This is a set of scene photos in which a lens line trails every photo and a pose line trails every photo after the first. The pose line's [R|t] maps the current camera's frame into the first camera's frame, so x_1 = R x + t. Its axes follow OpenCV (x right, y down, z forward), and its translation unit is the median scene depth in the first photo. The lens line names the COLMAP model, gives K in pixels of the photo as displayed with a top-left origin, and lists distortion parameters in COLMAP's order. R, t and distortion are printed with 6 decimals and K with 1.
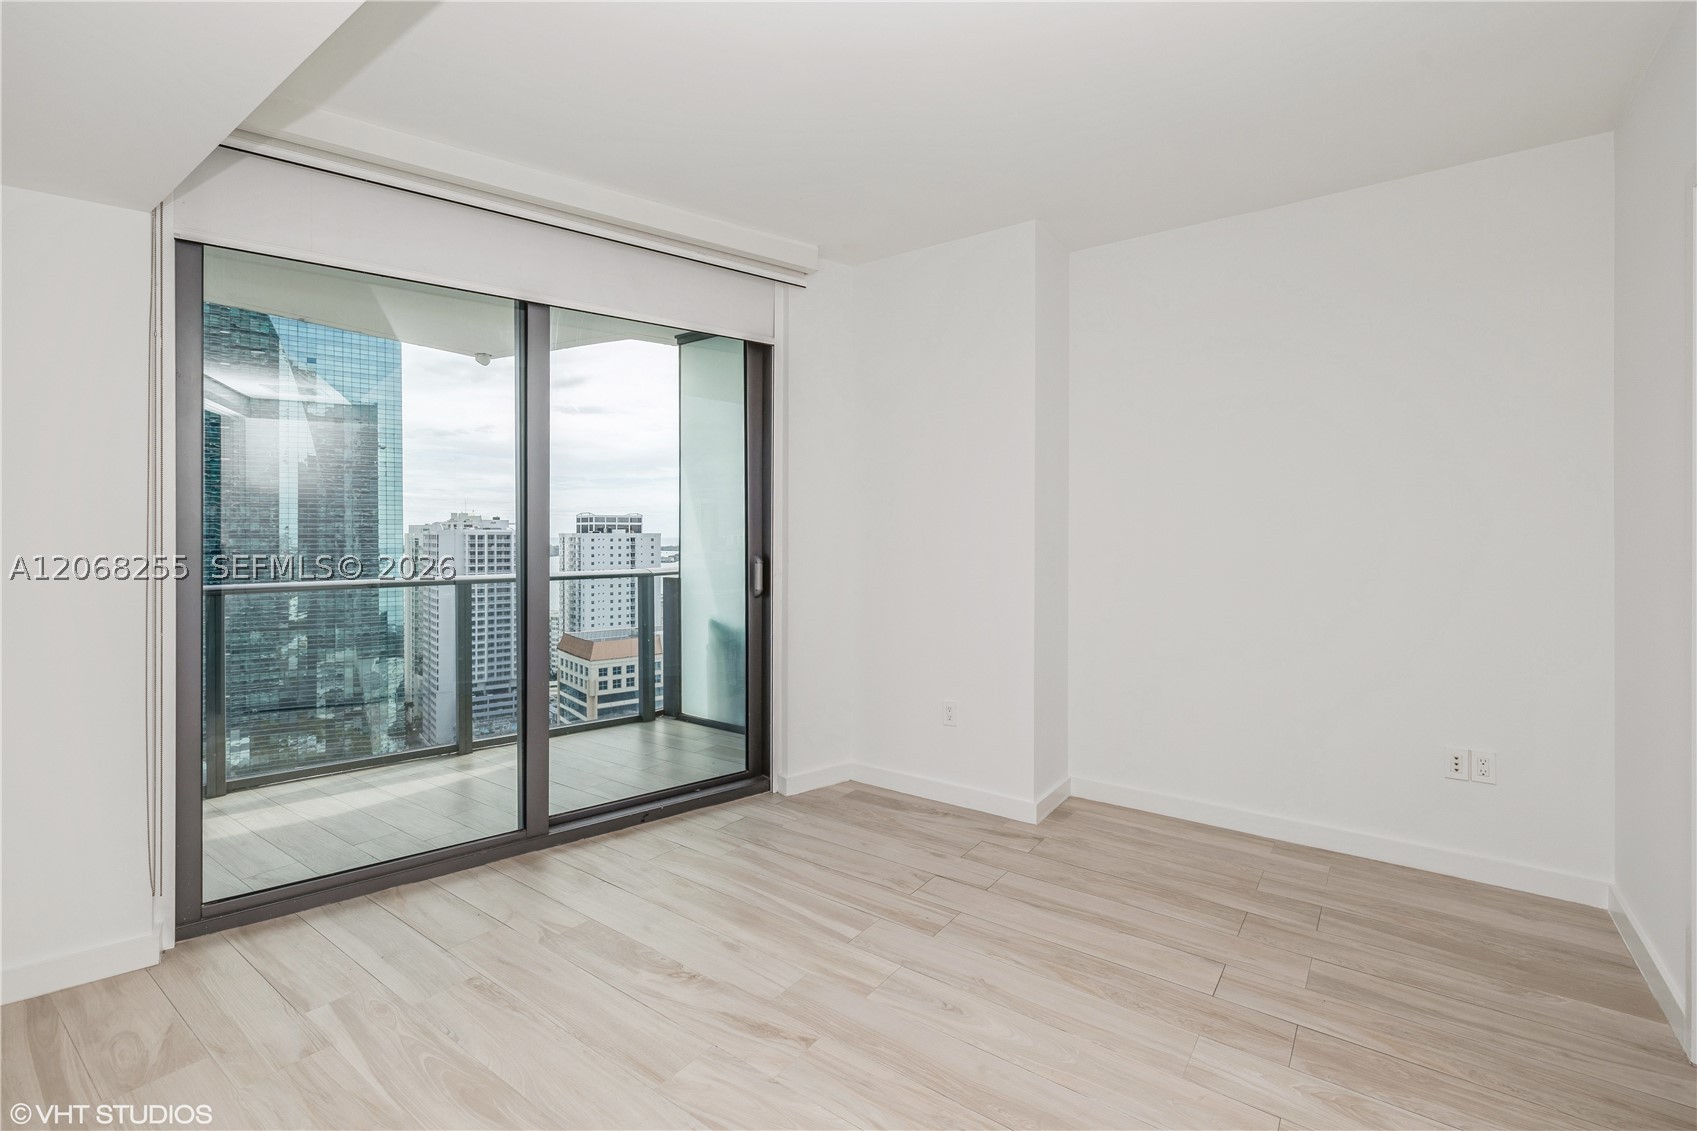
lens RADIAL K [[739.5, 0, 831.2], [0, 739.5, 542.7], [0, 0, 1]] dist [0.002004, -0.001025]
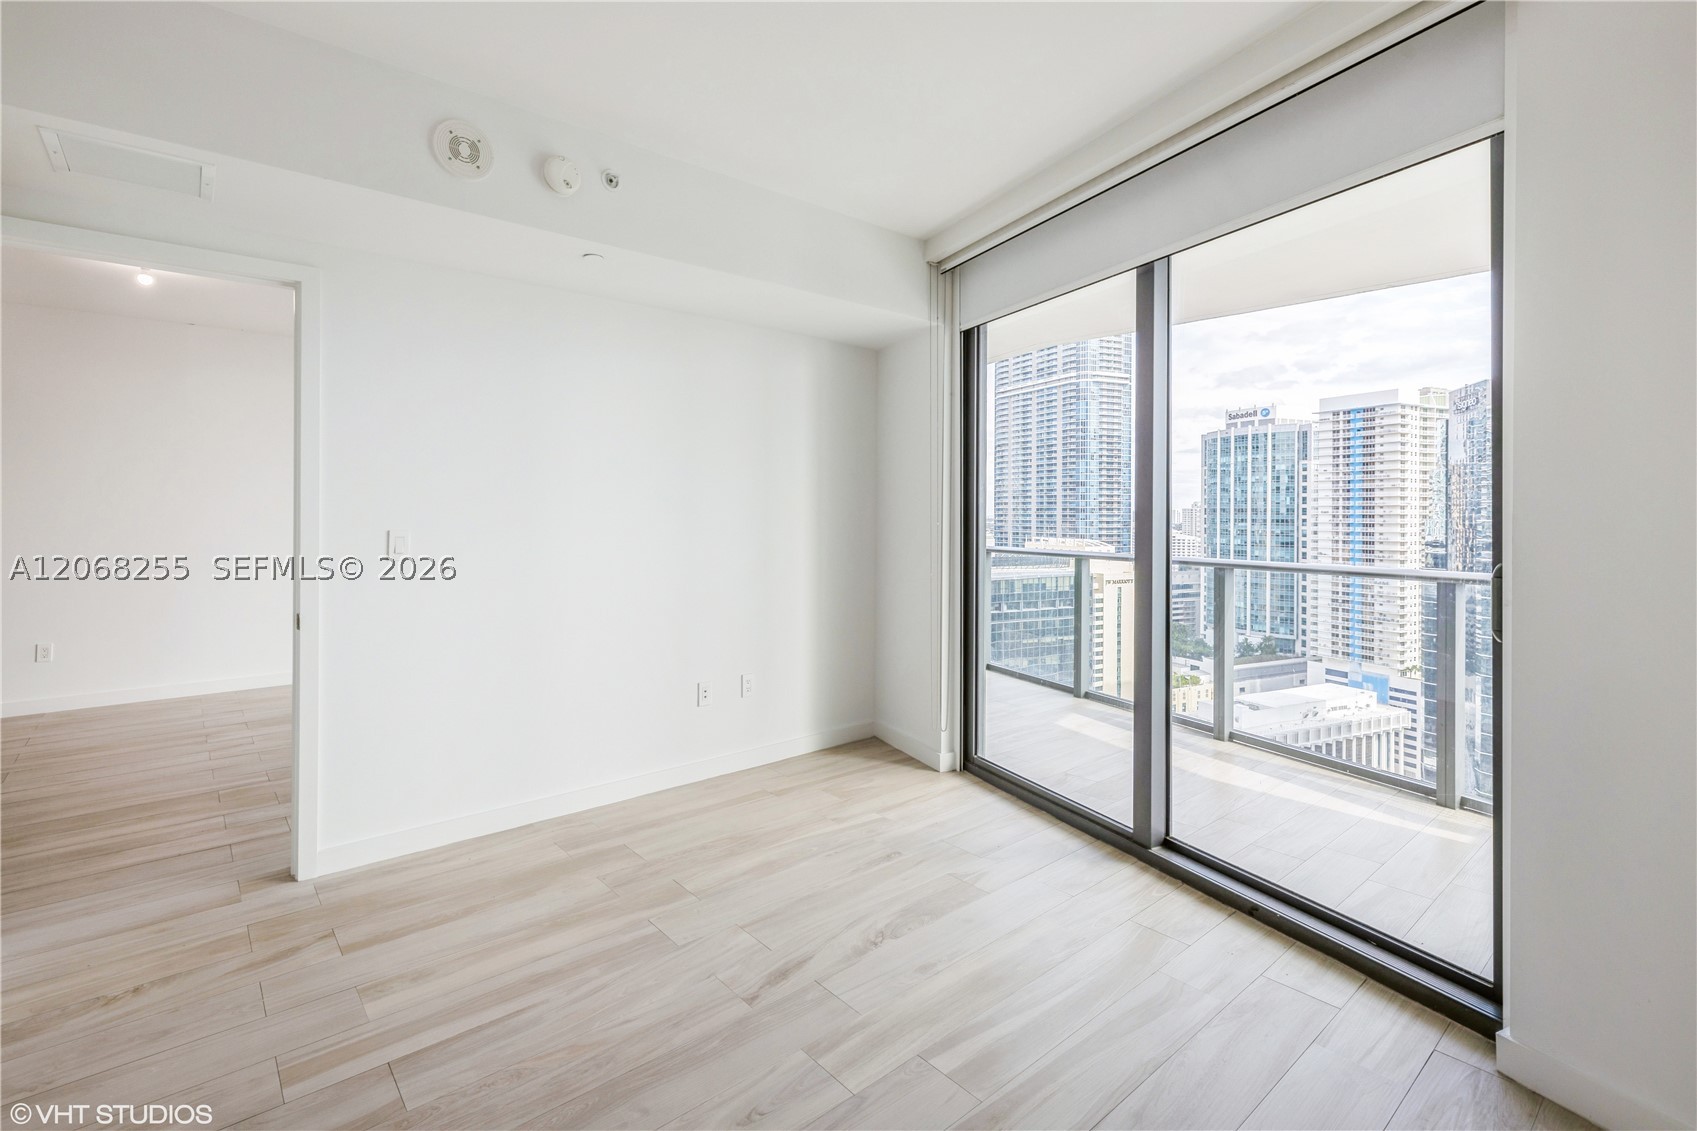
lens RADIAL K [[771.3, 0, 813.4], [0, 771.3, 514.0], [0, 0, 1]] dist [0.014556, -0.001069]
pose [[-0.226955, 0.002344, -0.973903, 0.693270], [-0.014187, 0.999883, 0.005713, -0.011777], [0.973802, 0.015114, -0.226895, 0.908784]]
